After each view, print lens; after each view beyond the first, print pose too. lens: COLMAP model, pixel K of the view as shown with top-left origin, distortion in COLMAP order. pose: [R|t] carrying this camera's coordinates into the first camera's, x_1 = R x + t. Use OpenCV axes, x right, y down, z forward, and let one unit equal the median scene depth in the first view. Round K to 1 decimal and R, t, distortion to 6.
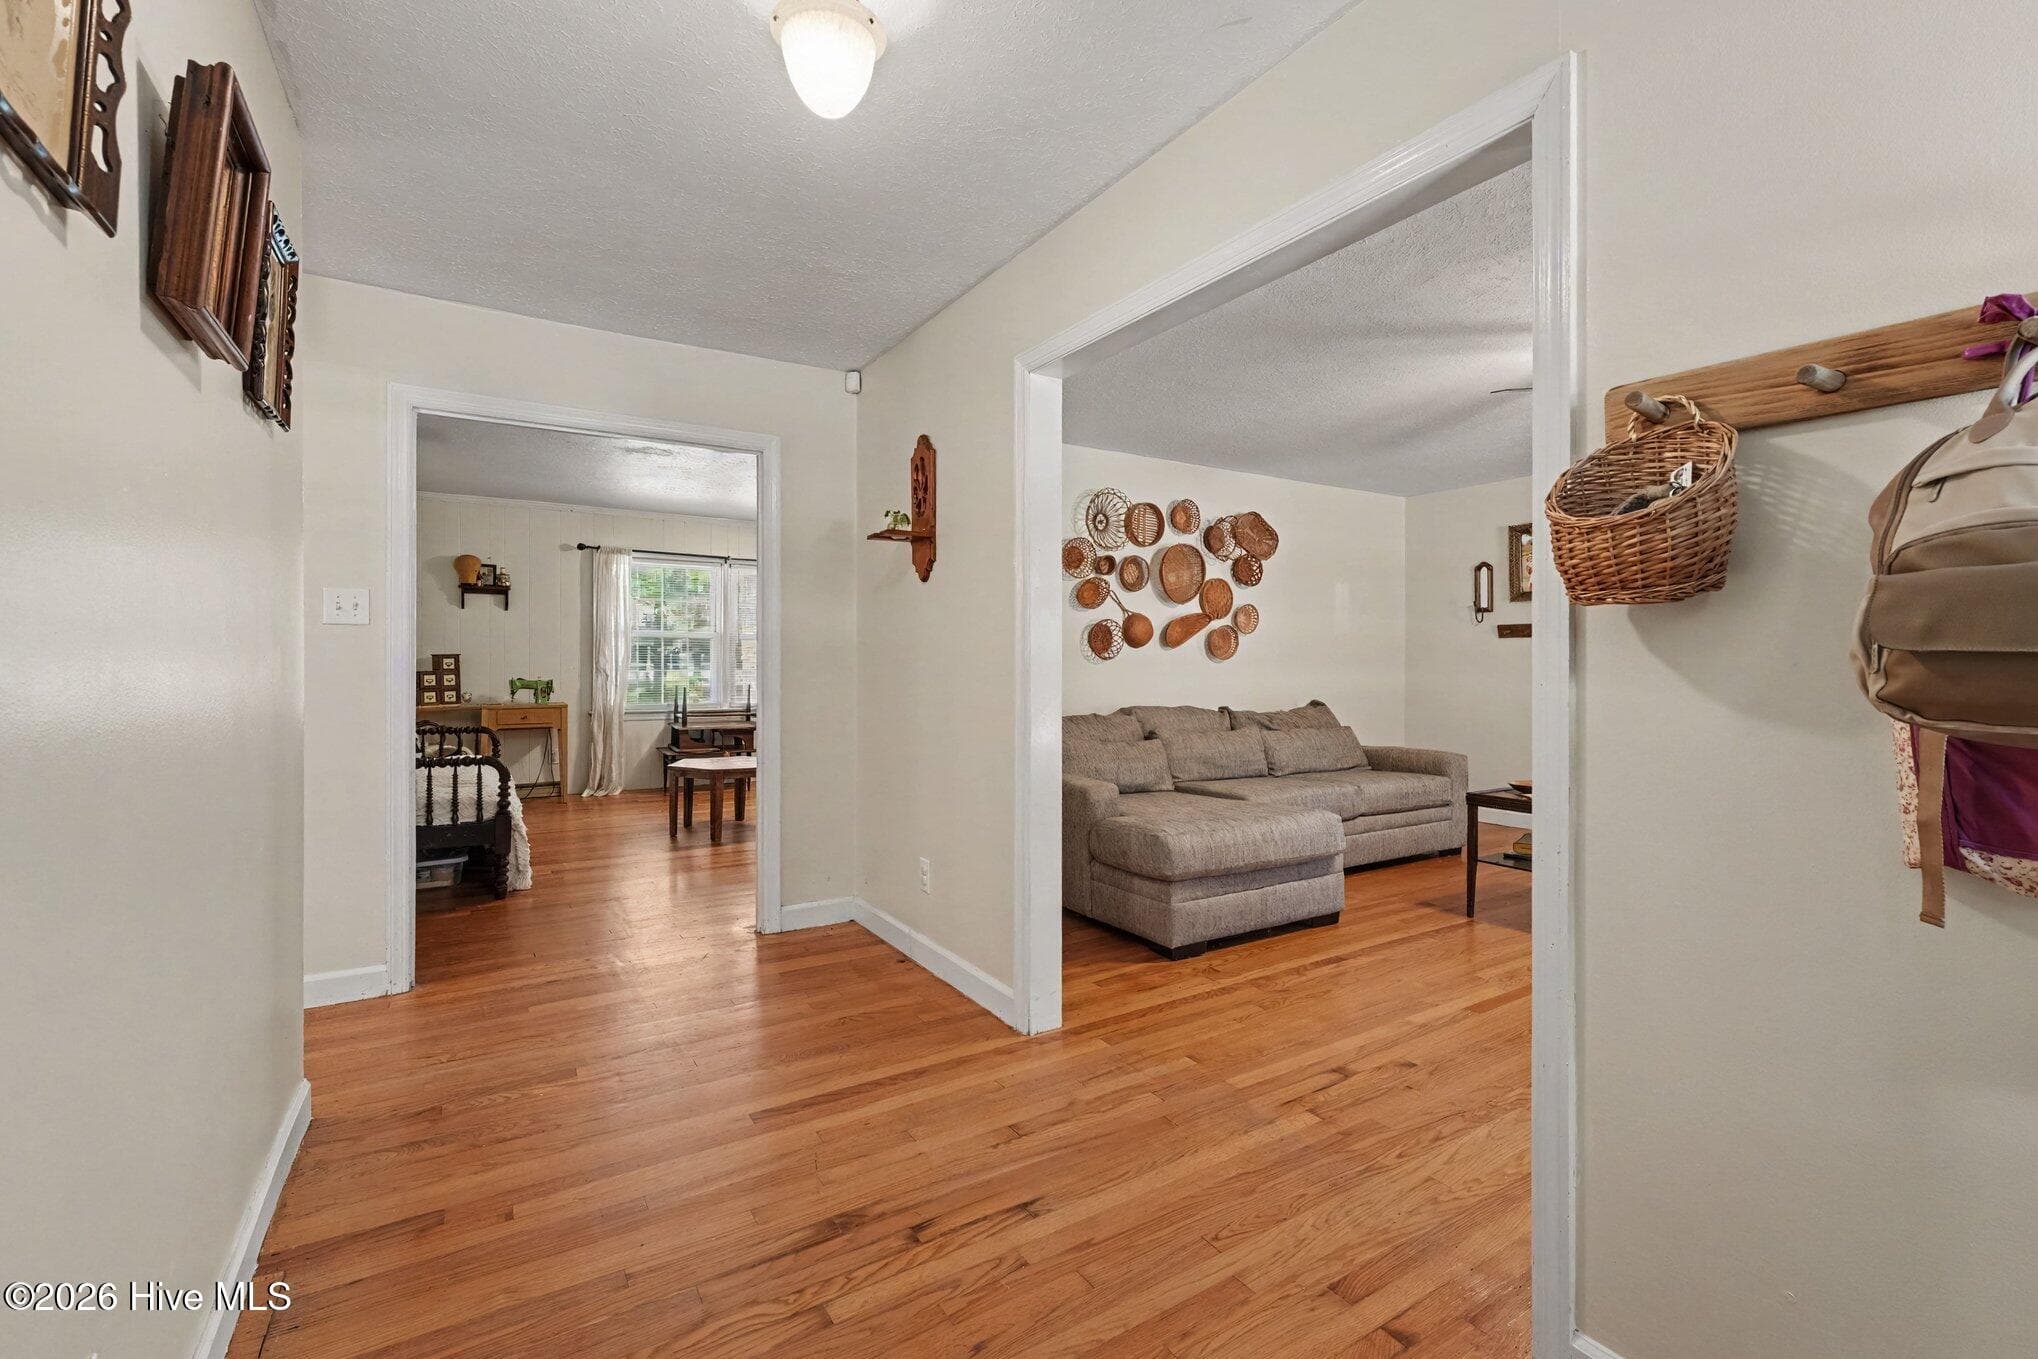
lens RADIAL K [[870.9, 0, 1018.2], [0, 870.9, 668.0], [0, 0, 1]] dist [0.000559, 0.000253]
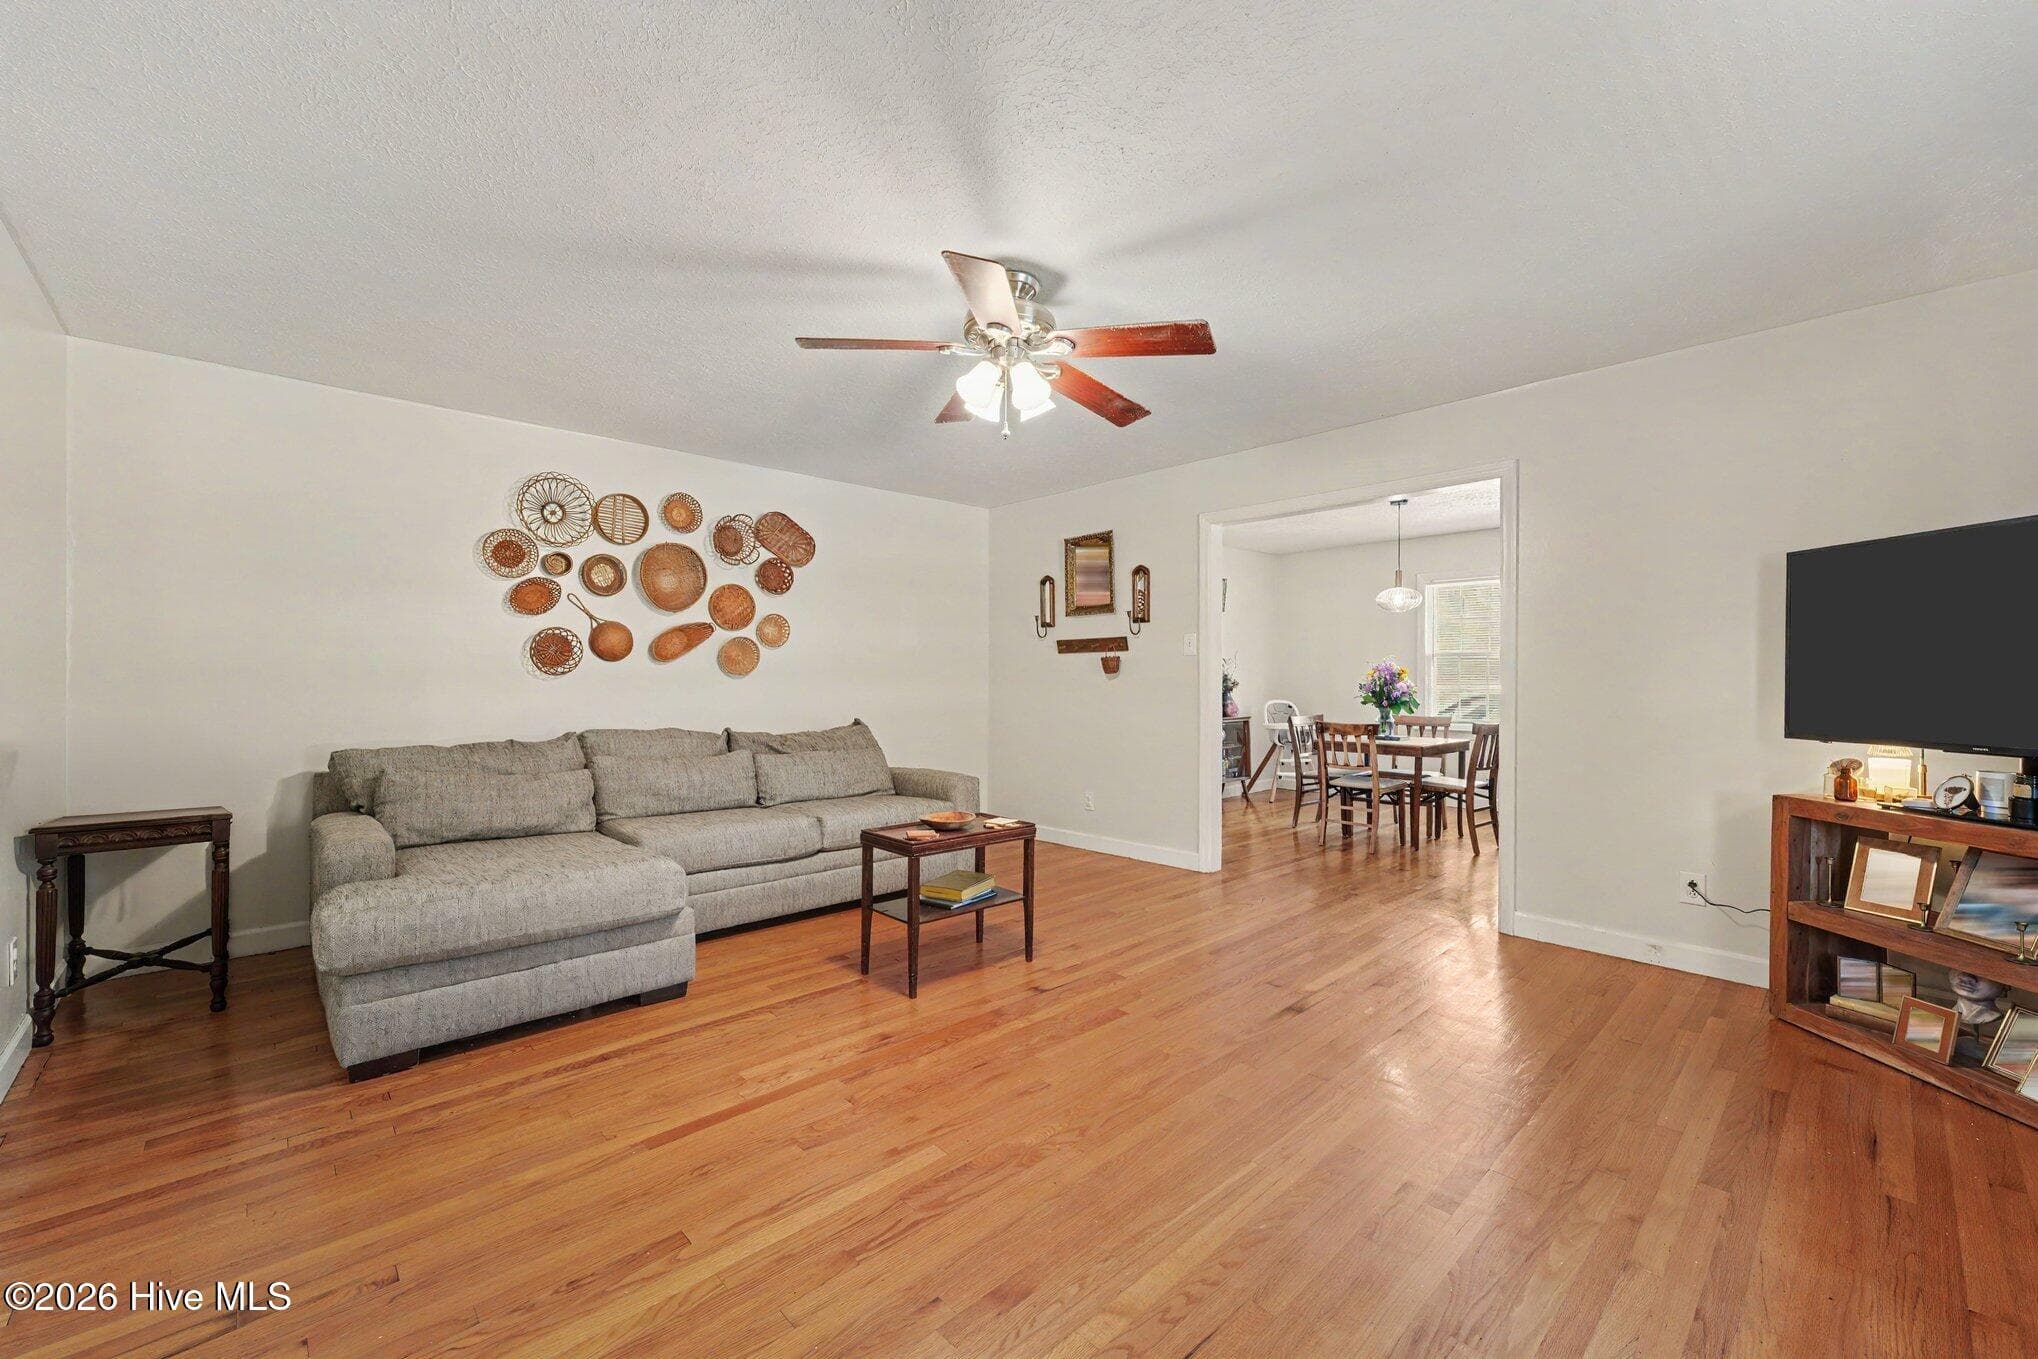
lens RADIAL K [[800.2, 0, 1017.8], [0, 800.2, 687.8], [0, 0, 1]] dist [0.000472, 0.000102]
pose [[0.981618, -0.001303, 0.190854, 0.381040], [-0.000143, 0.999971, 0.007566, -0.003110], [-0.190858, -0.007454, 0.981589, 0.142959]]
